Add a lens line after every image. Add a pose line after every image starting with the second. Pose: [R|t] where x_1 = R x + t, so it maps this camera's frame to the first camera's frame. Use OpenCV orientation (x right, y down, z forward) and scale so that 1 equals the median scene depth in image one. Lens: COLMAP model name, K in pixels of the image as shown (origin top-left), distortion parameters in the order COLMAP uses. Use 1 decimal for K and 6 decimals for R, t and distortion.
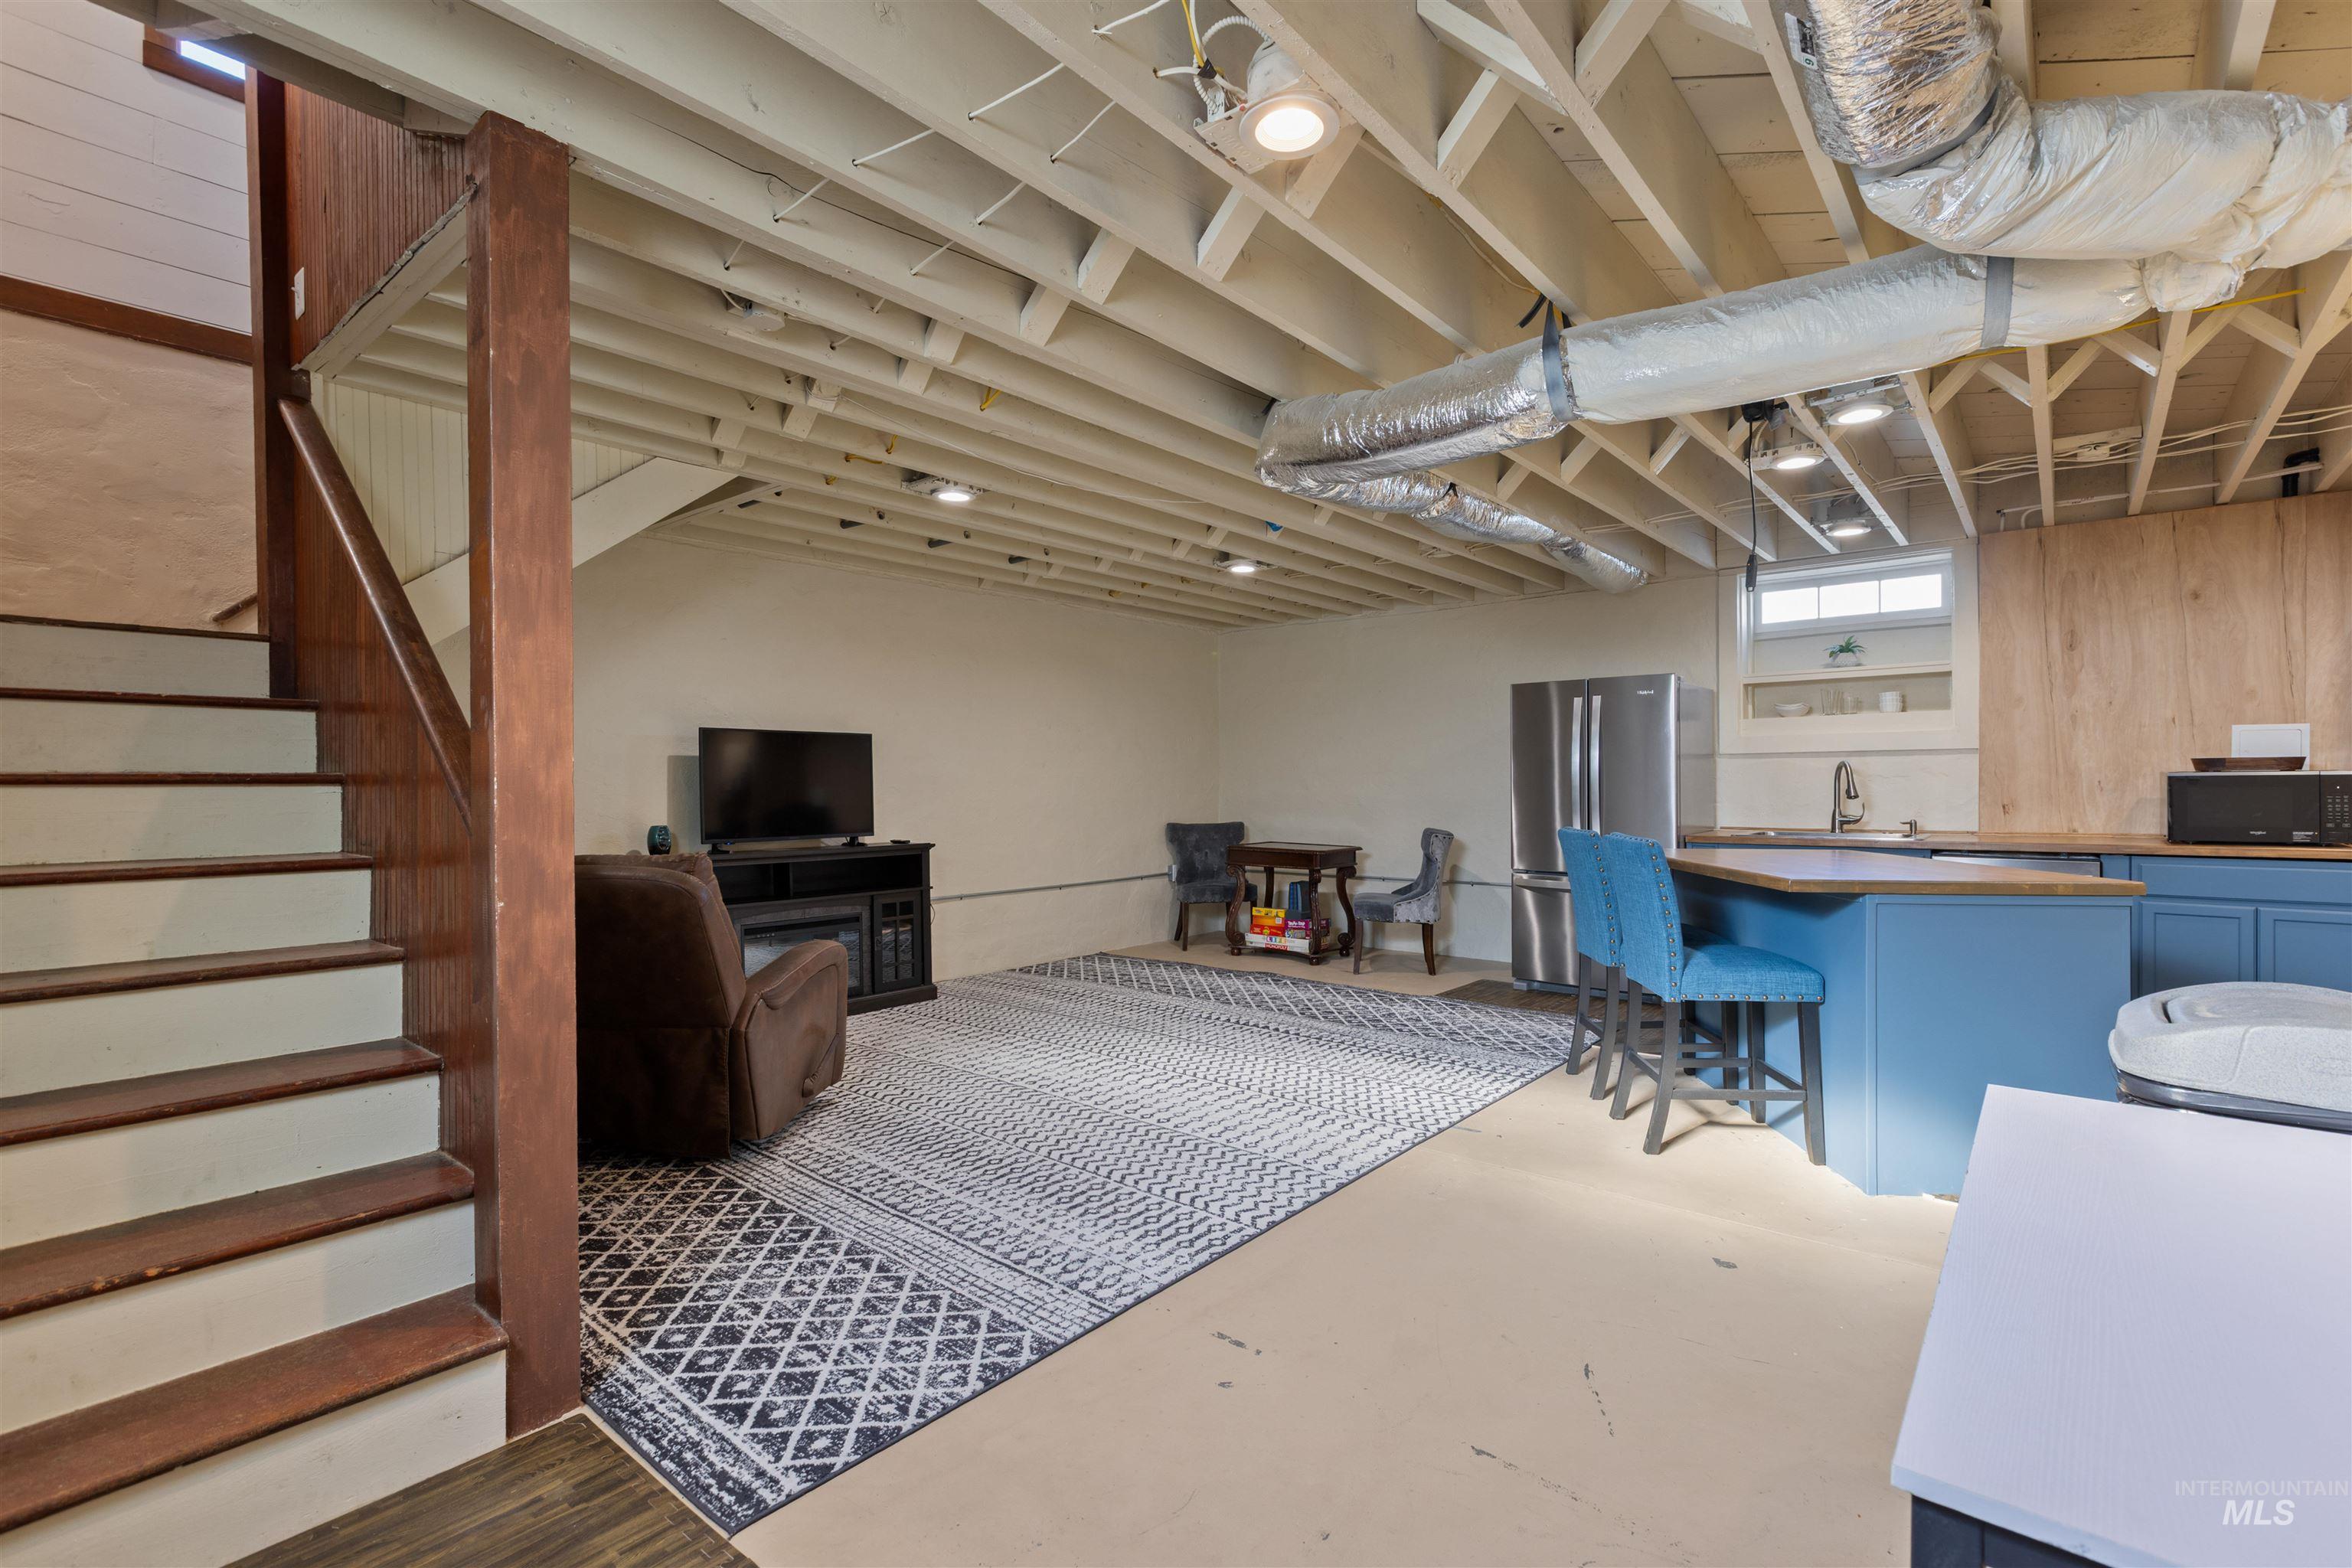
lens RADIAL K [[1063.0, 0, 1186.7], [0, 1063.0, 786.7], [0, 0, 1]] dist [-0.001932, 0.000355]
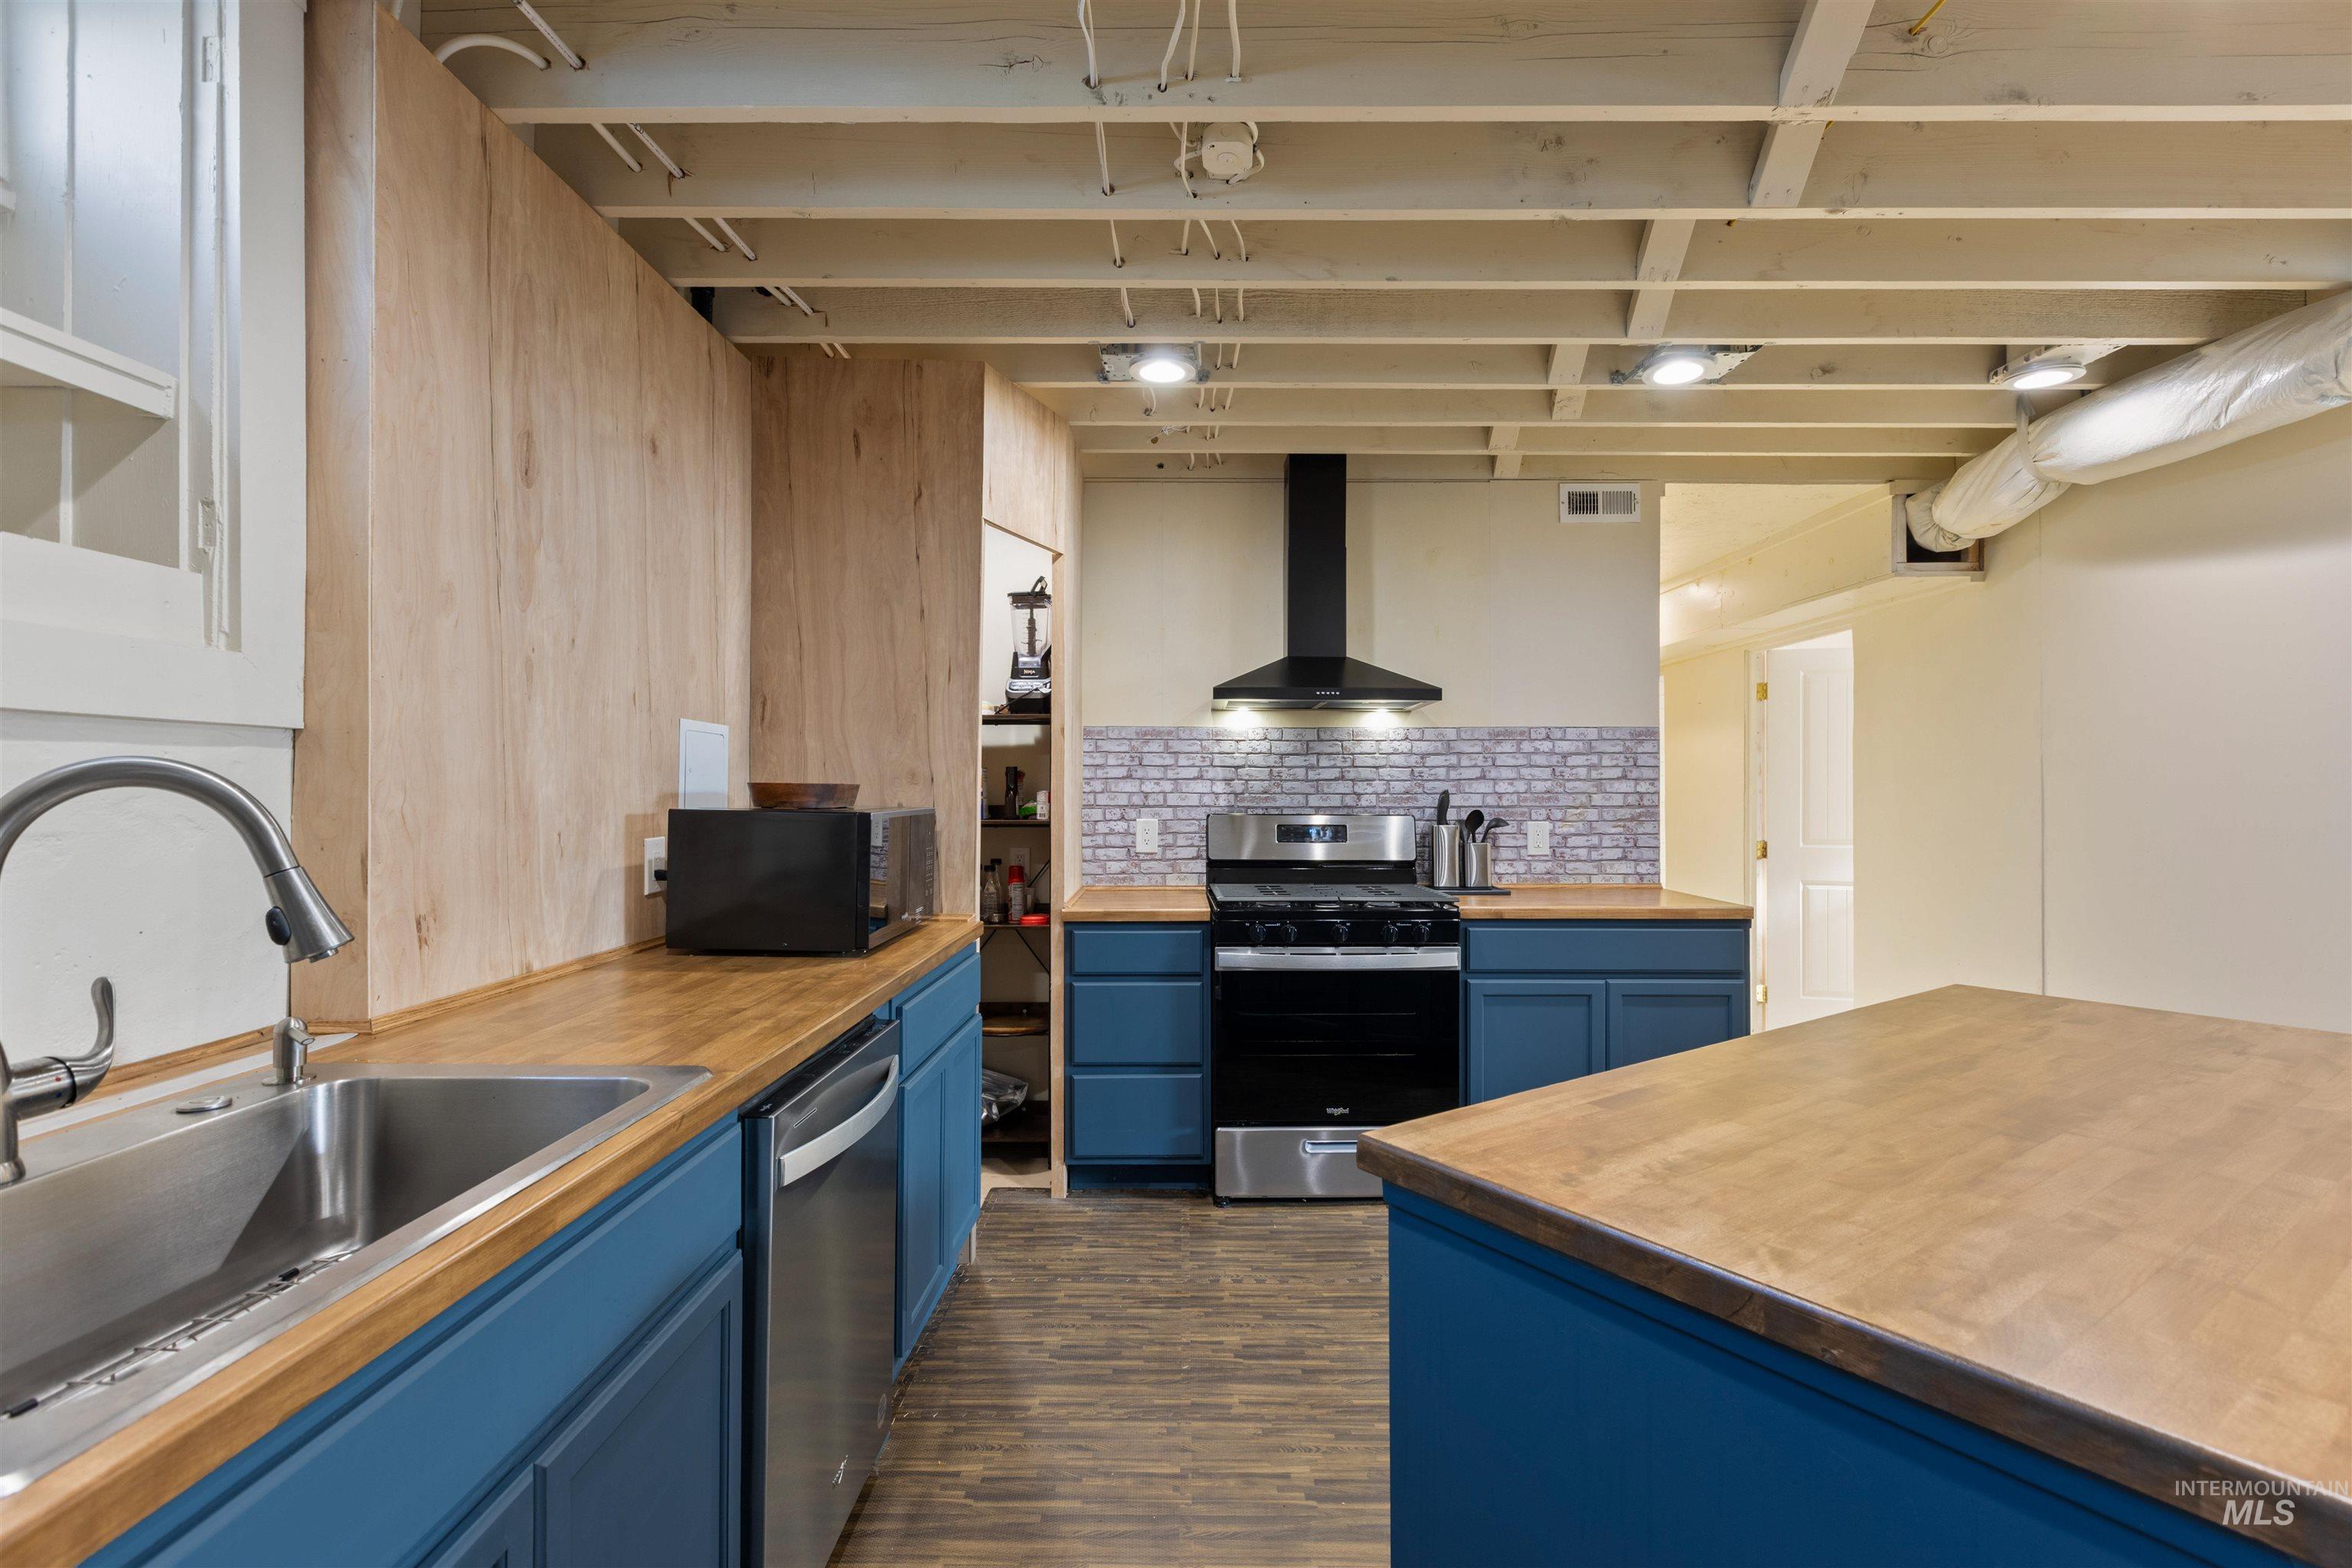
lens RADIAL K [[1063.0, 0, 1150.3], [0, 1063.0, 782.7], [0, 0, 1]] dist [-0.001932, 0.000355]
pose [[-0.610320, 0.008950, 0.792105, 0.406141], [0.000925, 0.999944, -0.010585, -0.019748], [-0.792155, -0.005727, -0.610294, 1.059313]]
